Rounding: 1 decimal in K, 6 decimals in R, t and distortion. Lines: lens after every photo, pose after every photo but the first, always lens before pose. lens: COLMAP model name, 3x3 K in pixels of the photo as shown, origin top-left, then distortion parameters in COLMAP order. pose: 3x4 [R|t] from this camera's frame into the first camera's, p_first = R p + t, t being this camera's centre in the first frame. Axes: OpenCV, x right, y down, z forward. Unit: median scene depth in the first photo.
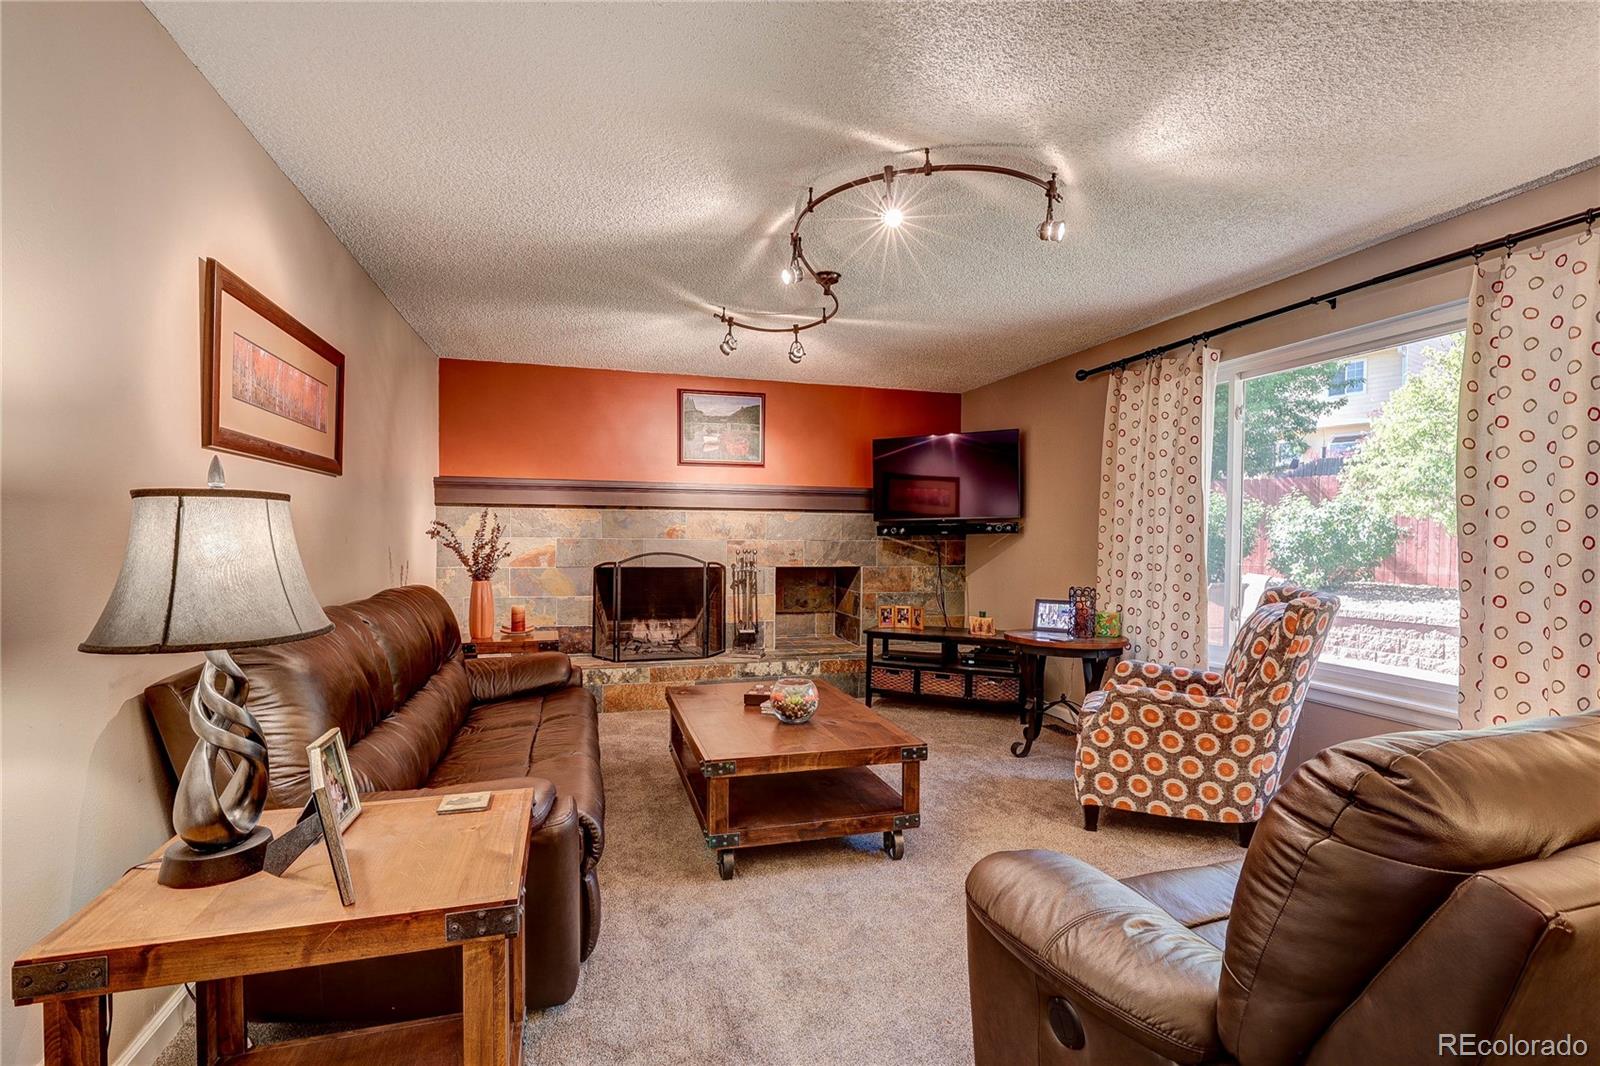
lens RADIAL K [[747.7, 0, 803.4], [0, 747.7, 572.1], [0, 0, 1]] dist [-0.001277, -0.000178]
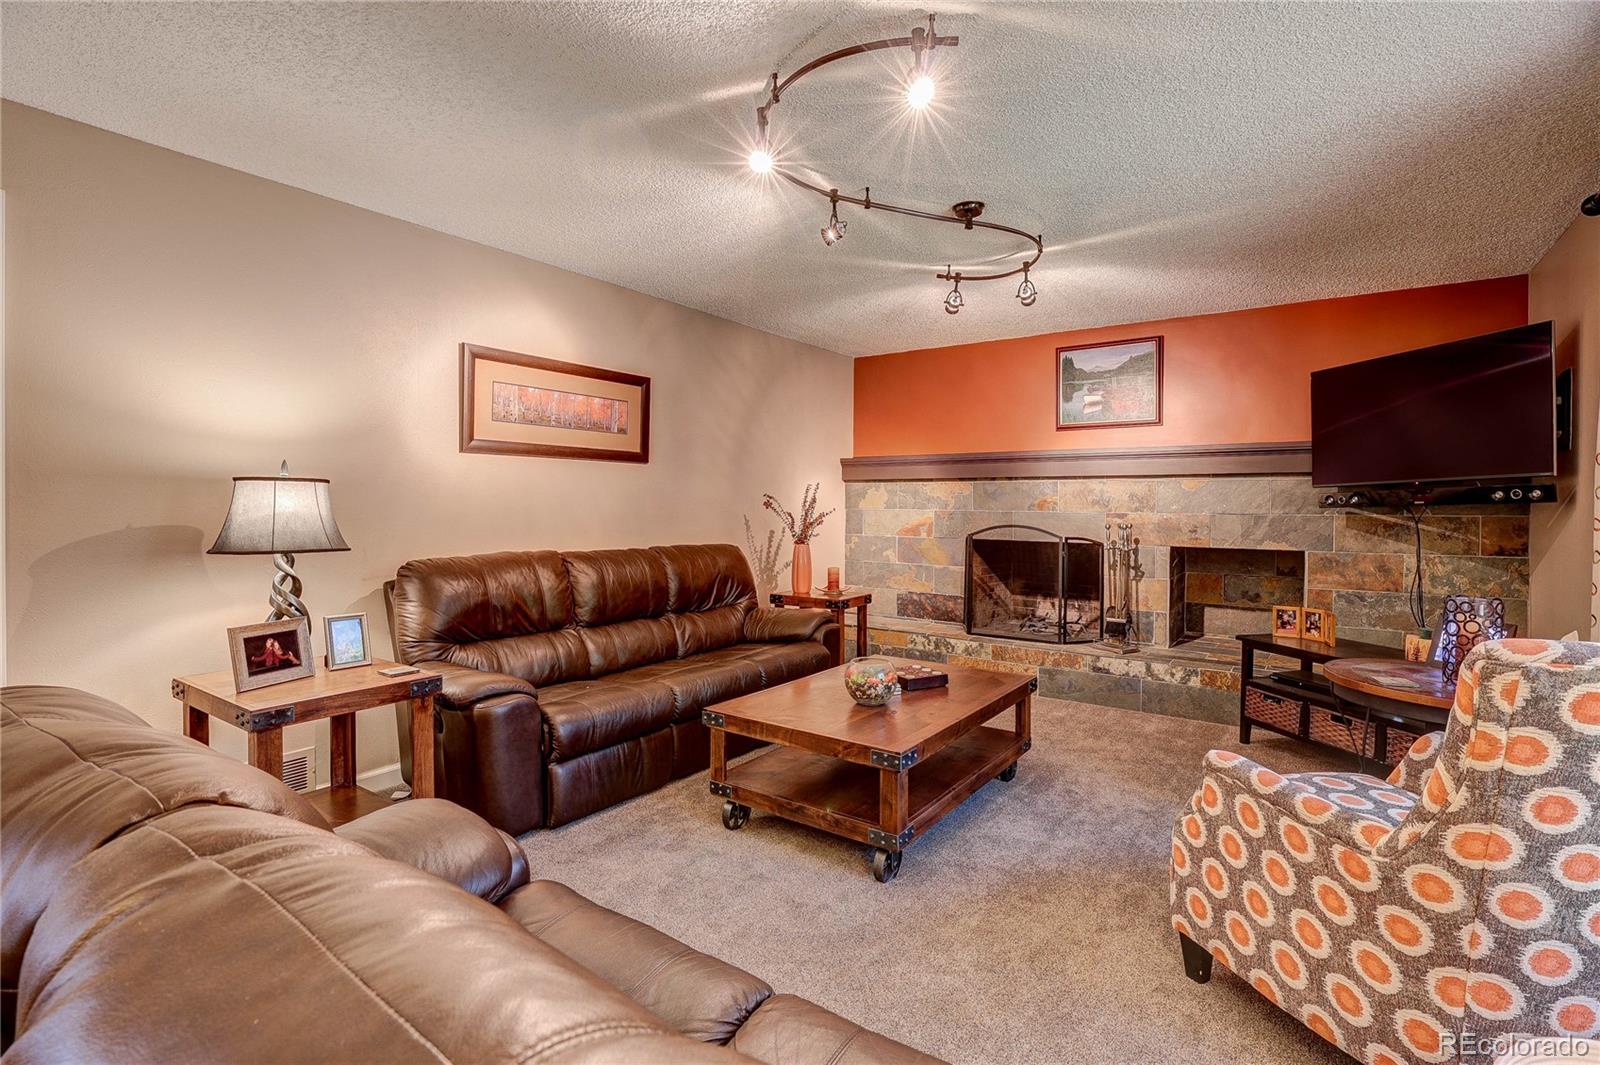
lens RADIAL K [[741.4, 0, 799.9], [0, 741.4, 530.3], [0, 0, 1]] dist [-0.001935, -0.000253]
pose [[0.619752, 0.022949, -0.784462, 0.370237], [-0.041860, 0.999116, -0.003843, -0.004483], [0.783681, 0.035220, 0.620164, 0.200102]]
